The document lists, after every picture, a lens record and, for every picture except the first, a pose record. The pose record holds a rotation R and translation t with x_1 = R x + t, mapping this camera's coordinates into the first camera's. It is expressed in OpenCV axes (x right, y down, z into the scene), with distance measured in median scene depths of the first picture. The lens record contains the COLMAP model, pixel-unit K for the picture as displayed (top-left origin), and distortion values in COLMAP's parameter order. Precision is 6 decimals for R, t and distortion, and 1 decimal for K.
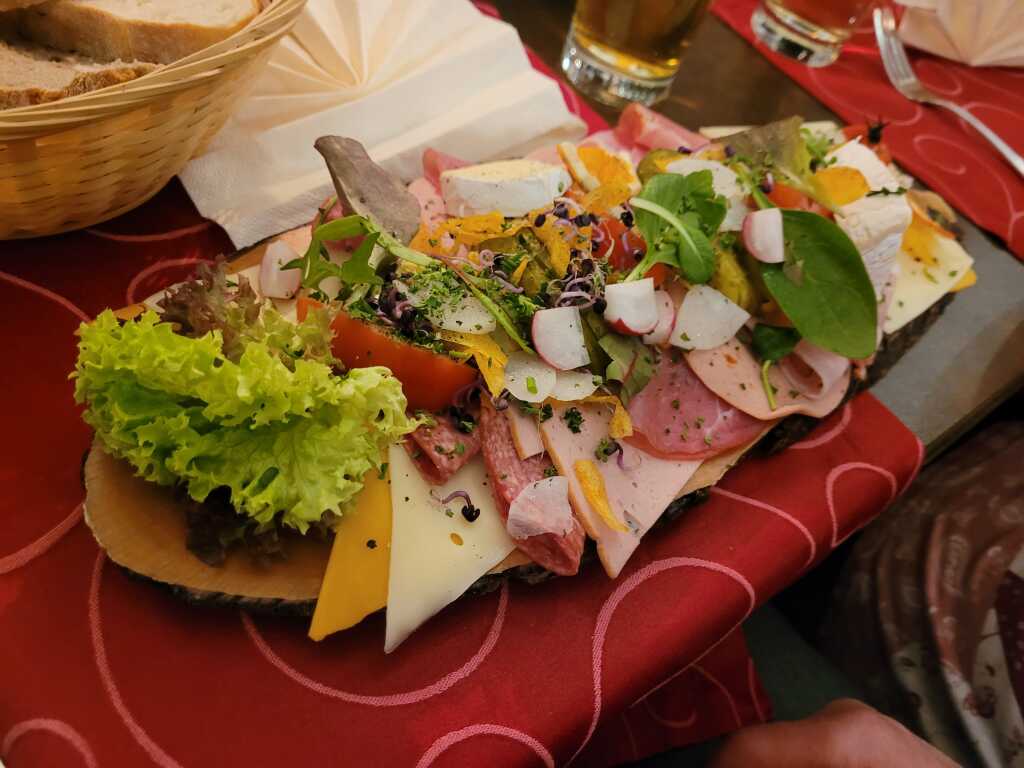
lens RADIAL K [[794.4, 0, 507.6], [0, 794.4, 383.3], [0, 0, 1]] dist [-0.008078, 0.001529]
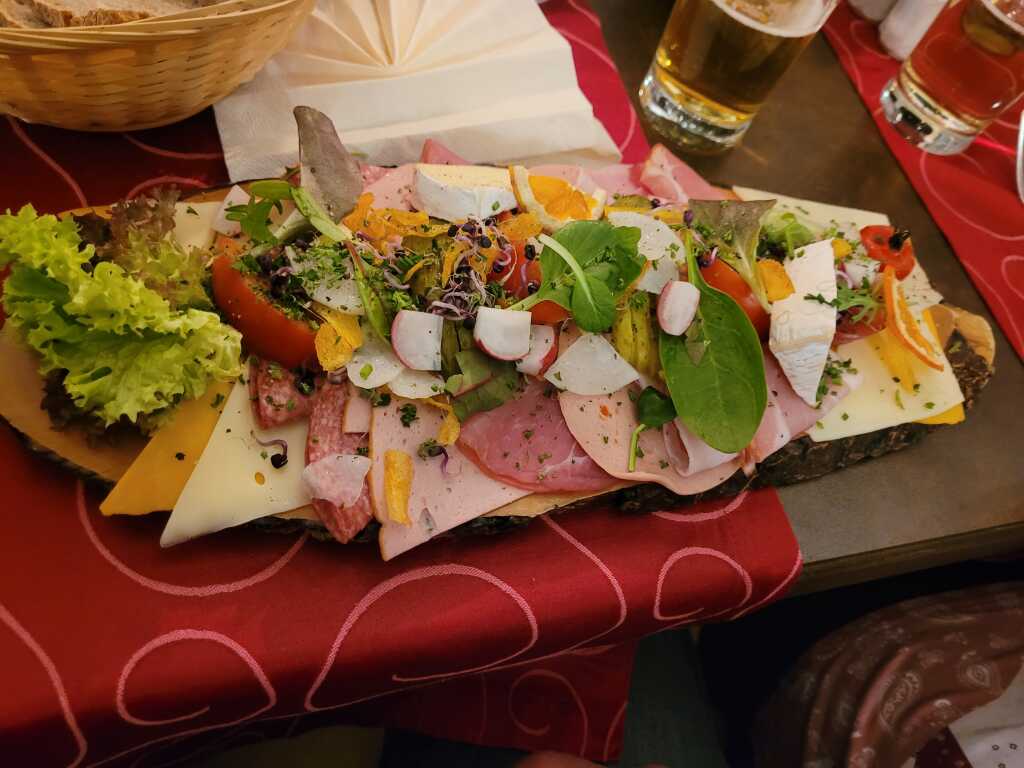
lens RADIAL K [[782.2, 0, 511.1], [0, 782.2, 389.5], [0, 0, 1]] dist [0.000381, -0.013748]
pose [[0.927555, 0.314746, -0.201438, 0.397225], [-0.305586, 0.949135, 0.075899, -0.105652], [0.215080, -0.008844, 0.976556, -0.021537]]
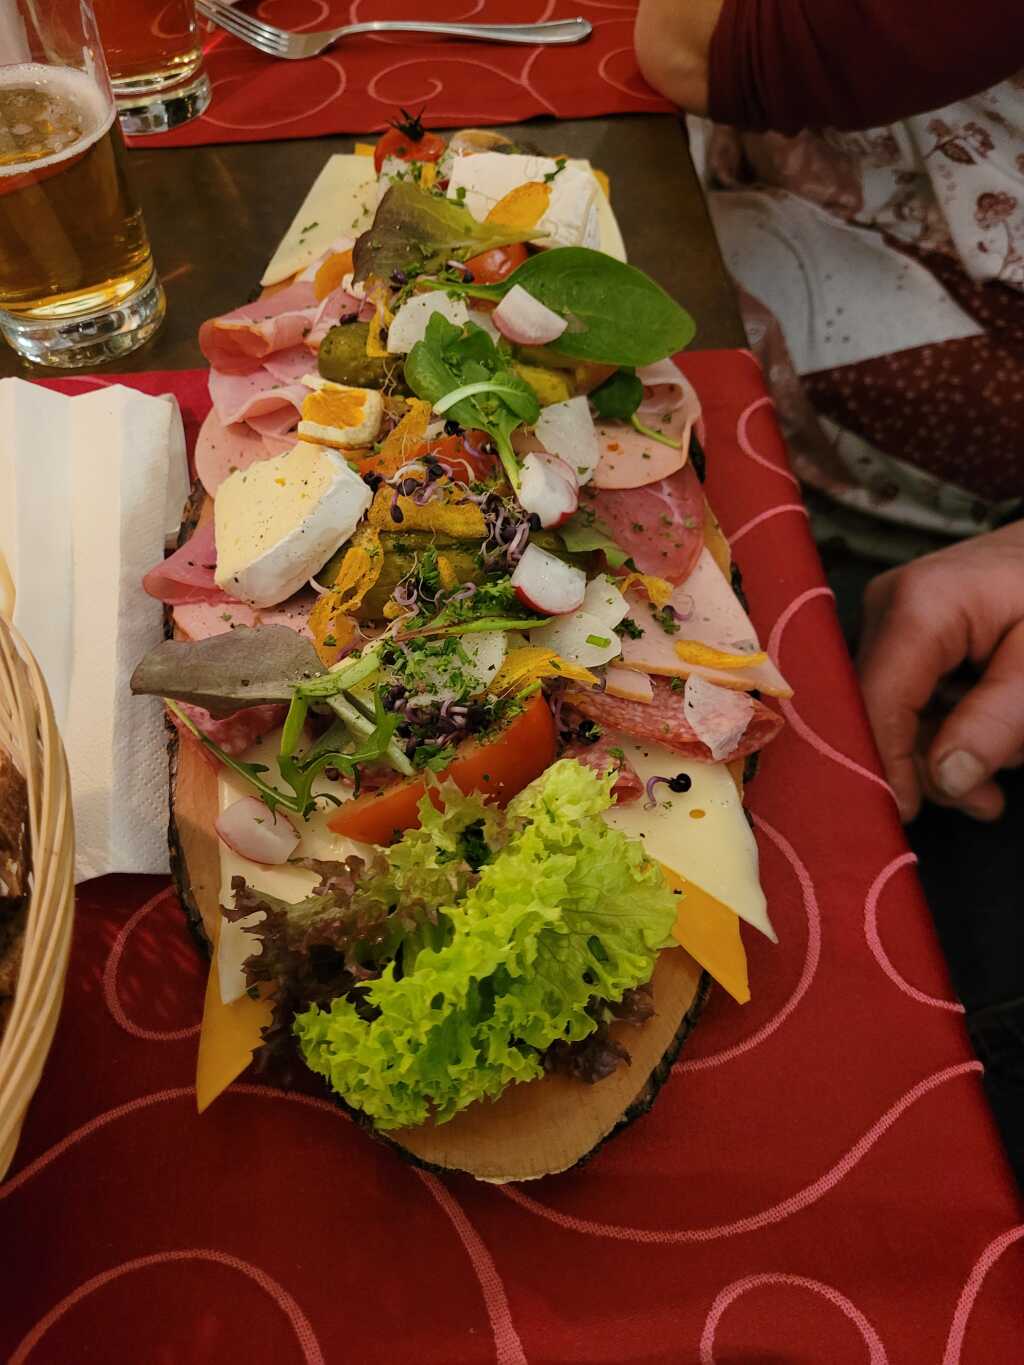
lens RADIAL K [[1059.0, 0, 489.7], [0, 1059.0, 710.6], [0, 0, 1]] dist [-0.008078, 0.001529]
pose [[0.525735, -0.816144, 0.239816, -0.319675], [0.759719, 0.577313, 0.299225, -0.336633], [-0.382660, 0.024880, 0.923554, 0.008872]]
